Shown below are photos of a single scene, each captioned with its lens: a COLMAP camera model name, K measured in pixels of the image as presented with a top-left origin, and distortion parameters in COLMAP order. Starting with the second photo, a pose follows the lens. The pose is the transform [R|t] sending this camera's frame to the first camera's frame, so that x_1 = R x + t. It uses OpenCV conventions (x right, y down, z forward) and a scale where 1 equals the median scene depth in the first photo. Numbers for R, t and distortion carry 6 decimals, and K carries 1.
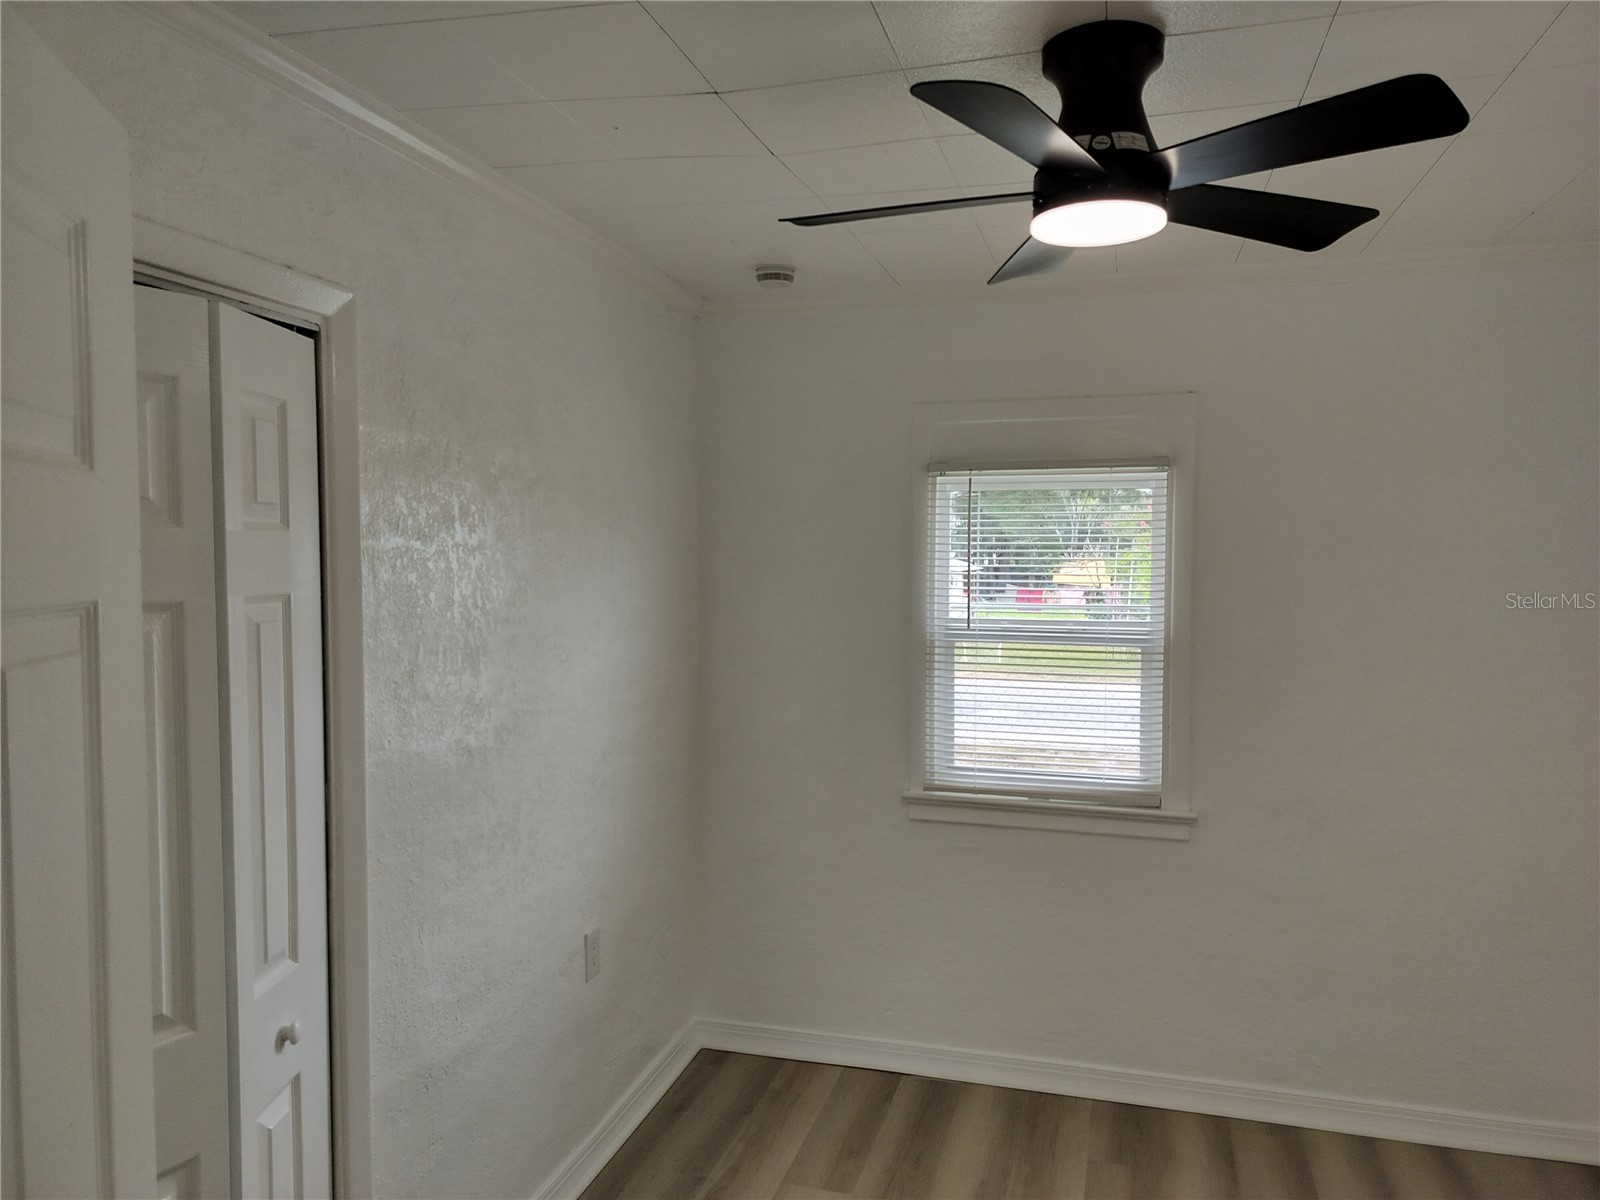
lens RADIAL K [[1107.0, 0, 803.5], [0, 1107.0, 566.8], [0, 0, 1]] dist [-0.011572, -0.005048]
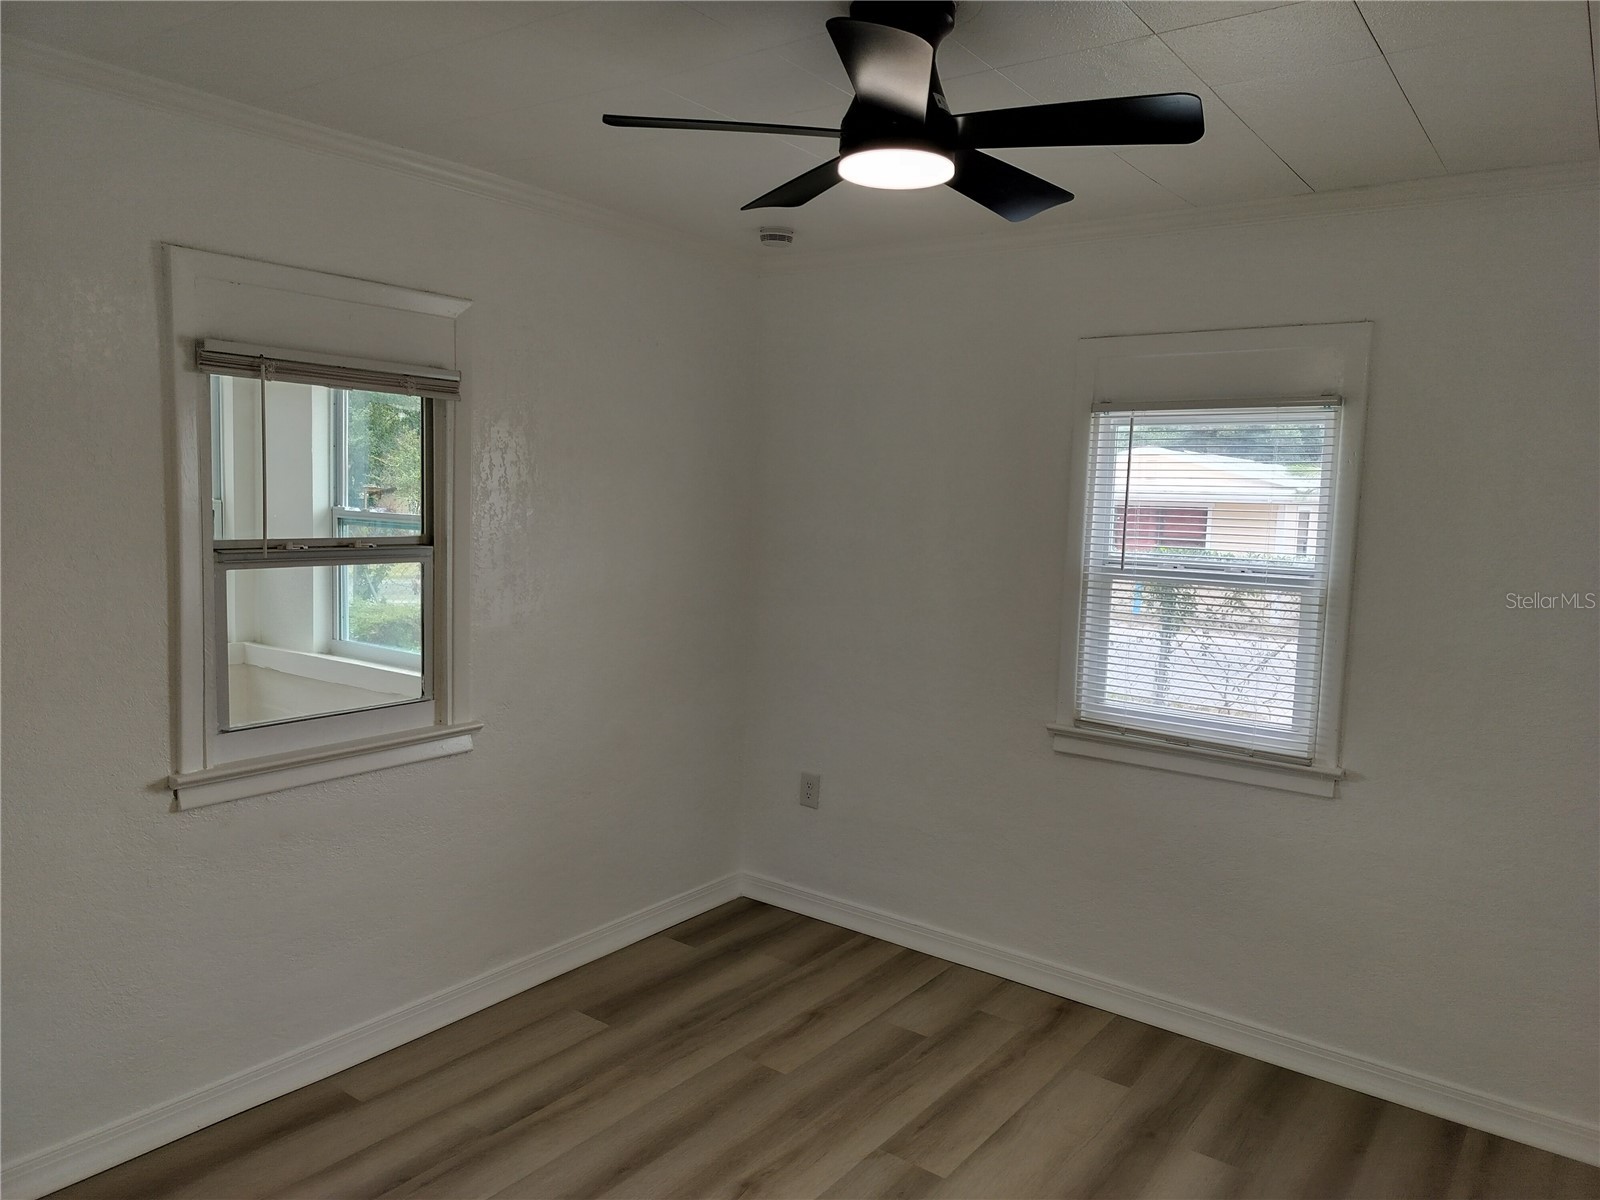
lens RADIAL K [[1118.5, 0, 809.4], [0, 1118.5, 602.0], [0, 0, 1]] dist [0.099866, -0.132797]
pose [[0.931878, 0.060616, -0.357671, 0.257940], [-0.032583, 0.995942, 0.083896, 0.008051], [0.361305, -0.066527, 0.930072, -0.059212]]
